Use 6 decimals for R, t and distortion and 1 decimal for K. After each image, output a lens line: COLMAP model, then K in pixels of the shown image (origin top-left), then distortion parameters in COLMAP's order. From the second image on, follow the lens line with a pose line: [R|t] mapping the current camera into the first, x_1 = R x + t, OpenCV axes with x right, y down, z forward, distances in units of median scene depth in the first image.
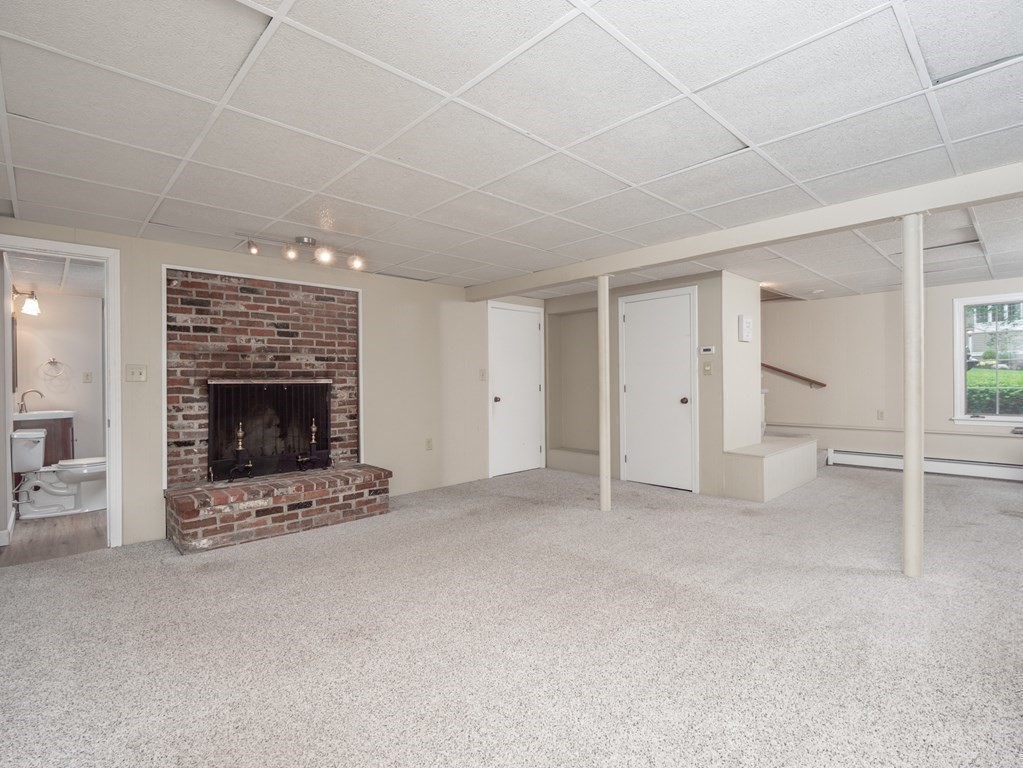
lens RADIAL K [[507.2, 0, 509.0], [0, 507.2, 379.7], [0, 0, 1]] dist [-0.008974, -0.004032]
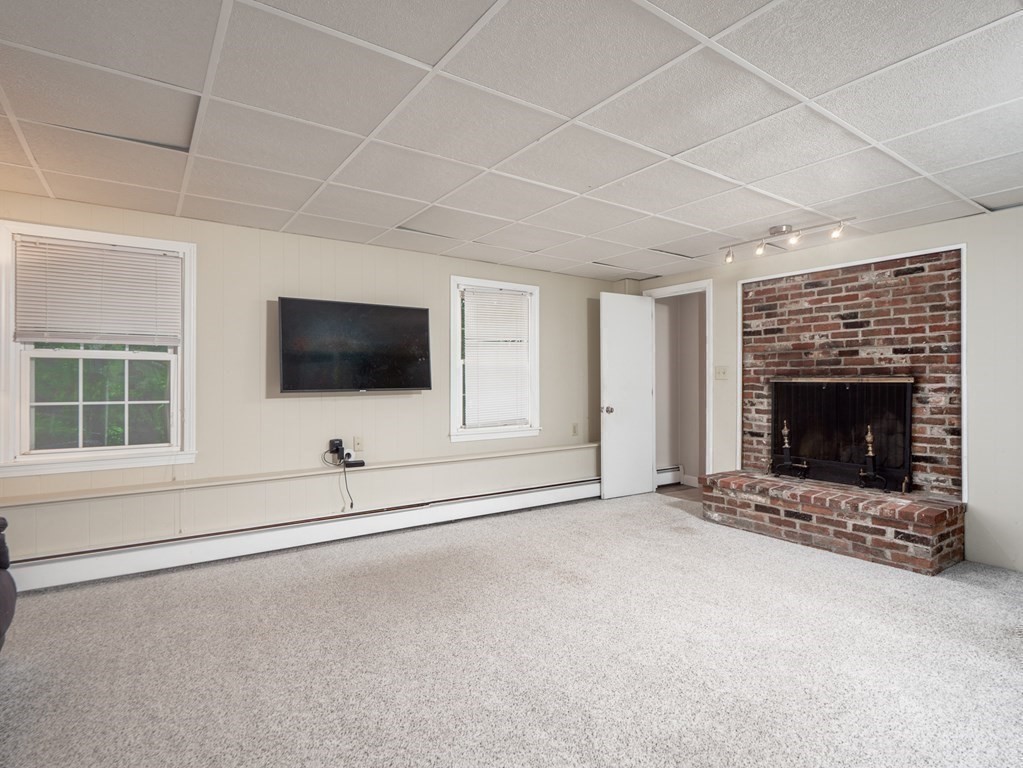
lens RADIAL K [[532.6, 0, 509.5], [0, 532.6, 382.2], [0, 0, 1]] dist [-0.000604, -0.001538]
pose [[-0.150880, 0.009282, -0.988509, 0.571004], [0.001895, 0.999957, 0.009100, -0.002321], [0.988550, -0.000500, -0.150891, 0.582993]]
